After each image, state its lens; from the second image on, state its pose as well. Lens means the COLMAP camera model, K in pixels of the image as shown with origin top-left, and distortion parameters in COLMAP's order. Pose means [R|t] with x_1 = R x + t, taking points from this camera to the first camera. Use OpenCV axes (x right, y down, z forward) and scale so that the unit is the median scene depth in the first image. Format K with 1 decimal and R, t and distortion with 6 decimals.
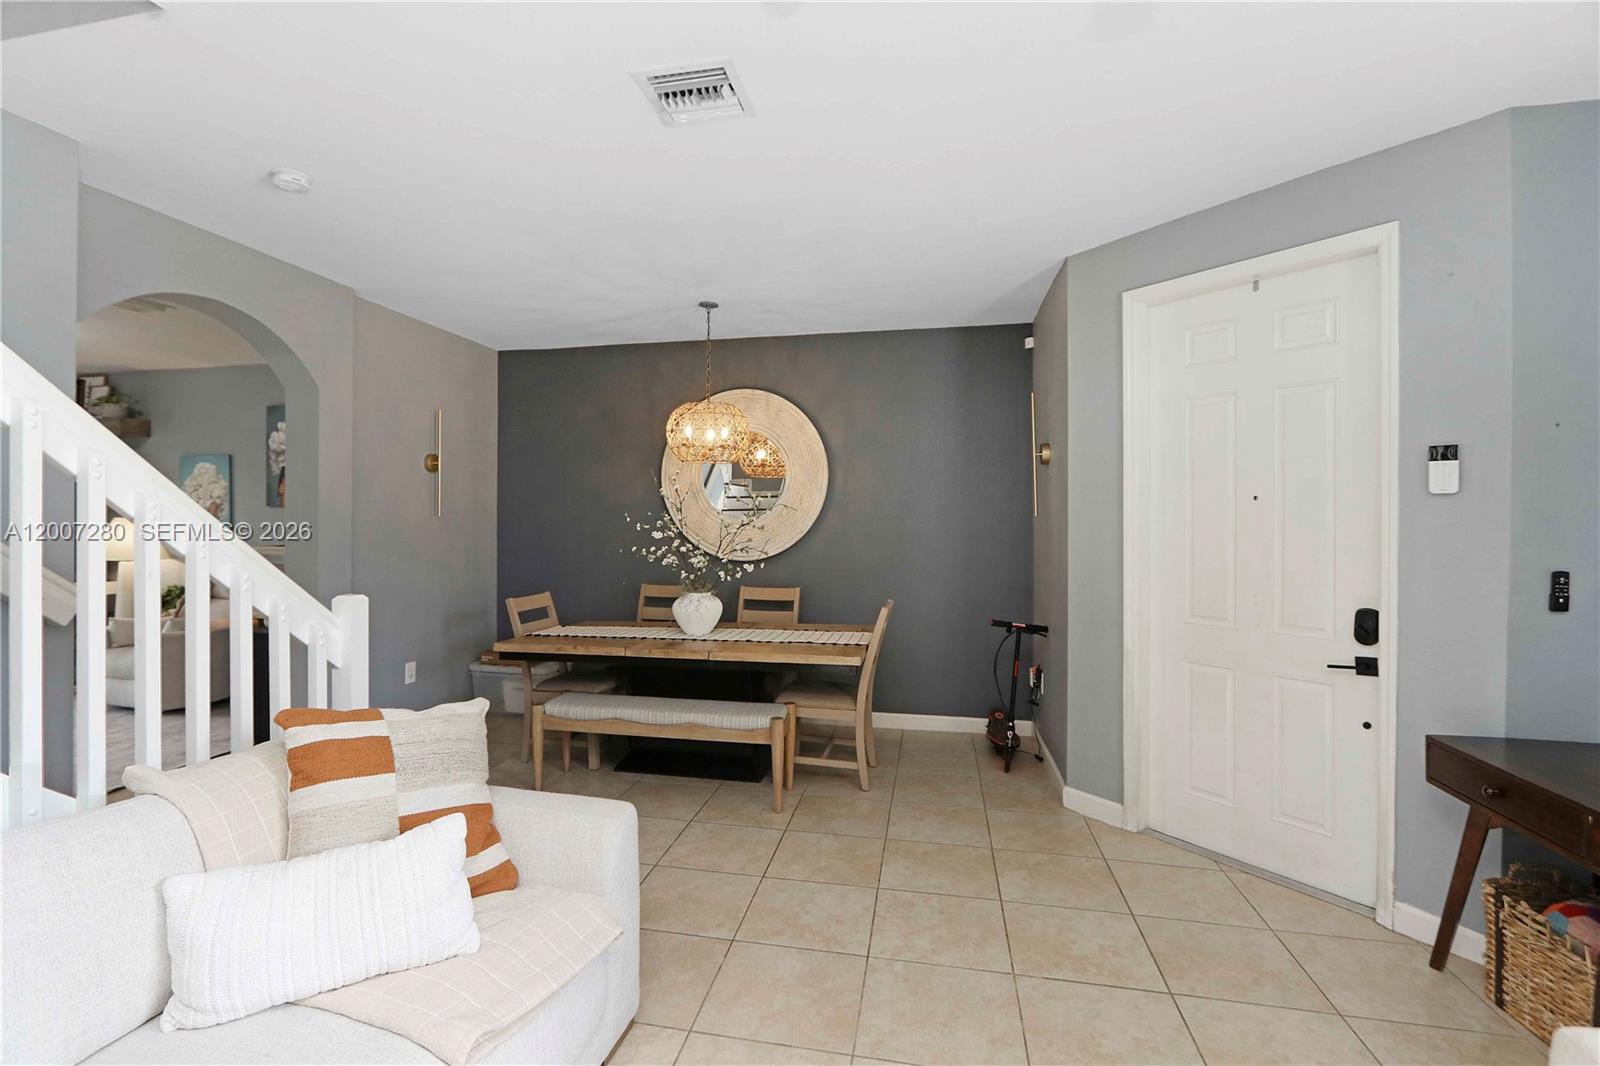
lens RADIAL K [[762.2, 0, 795.6], [0, 762.2, 527.8], [0, 0, 1]] dist [-0.010745, 0.001126]
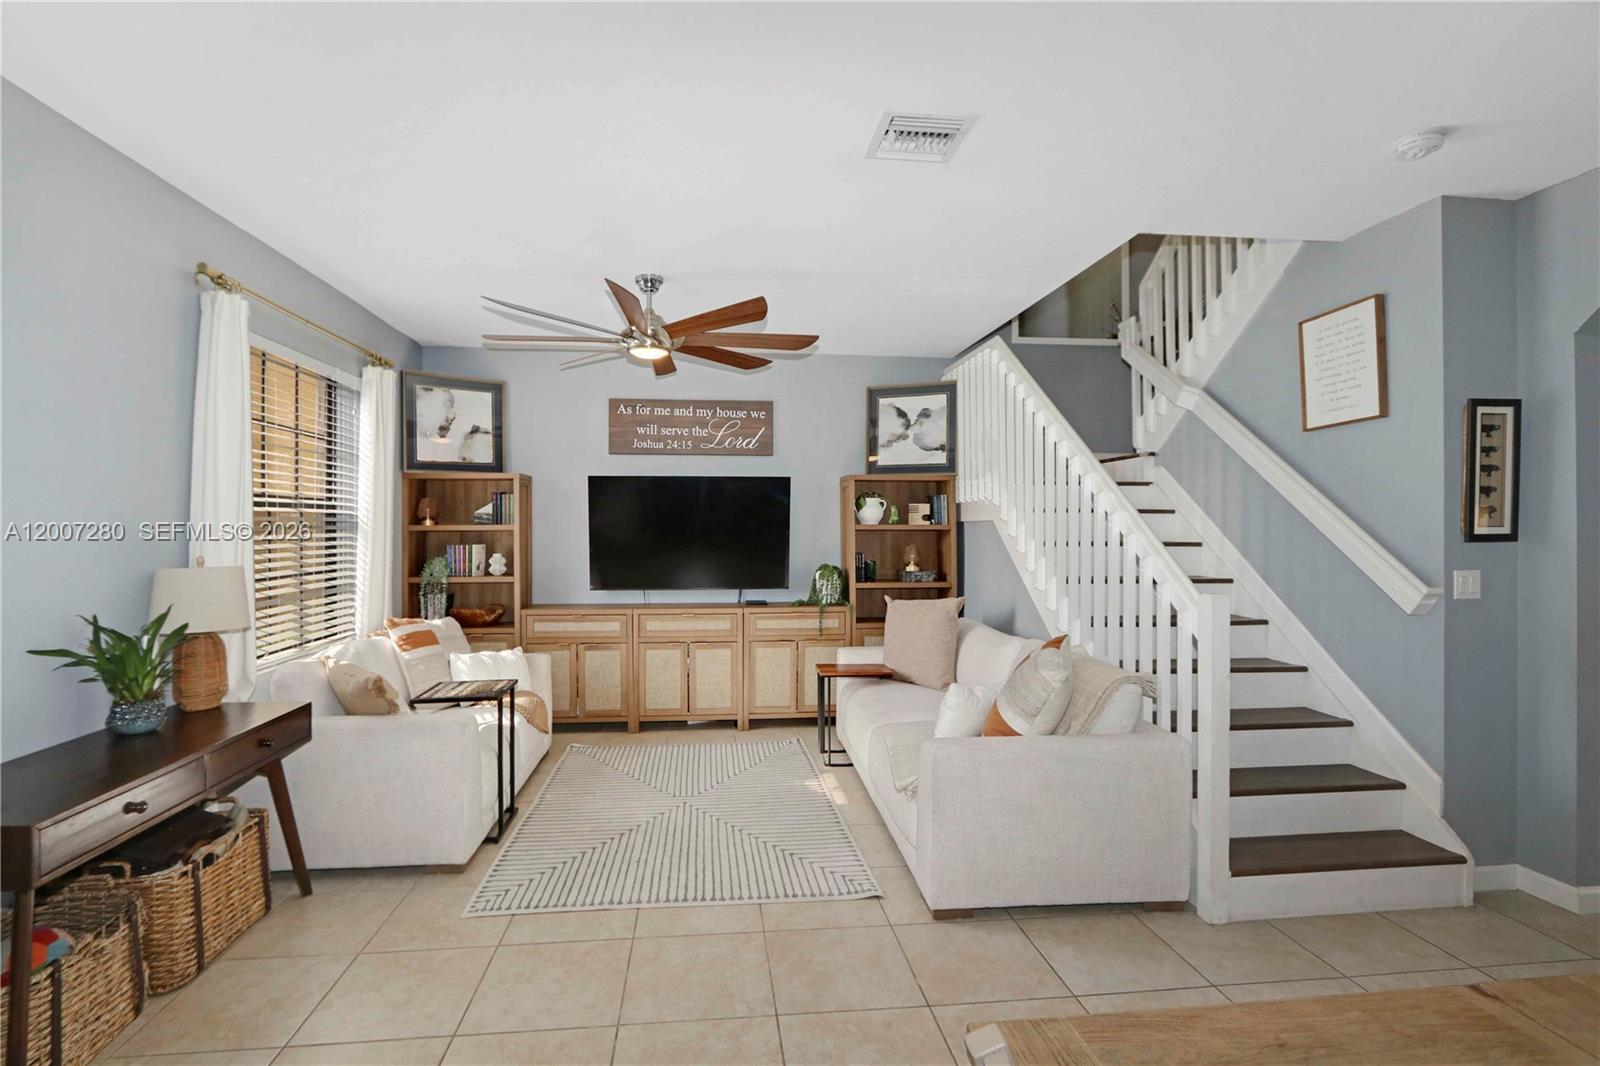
lens RADIAL K [[762.2, 0, 801.0], [0, 762.2, 530.9], [0, 0, 1]] dist [-0.010745, 0.001126]
pose [[-0.955977, 0.000241, -0.293441, 0.349473], [-0.002702, 0.999950, 0.009624, -0.020427], [0.293429, 0.009993, -0.955929, 1.964426]]
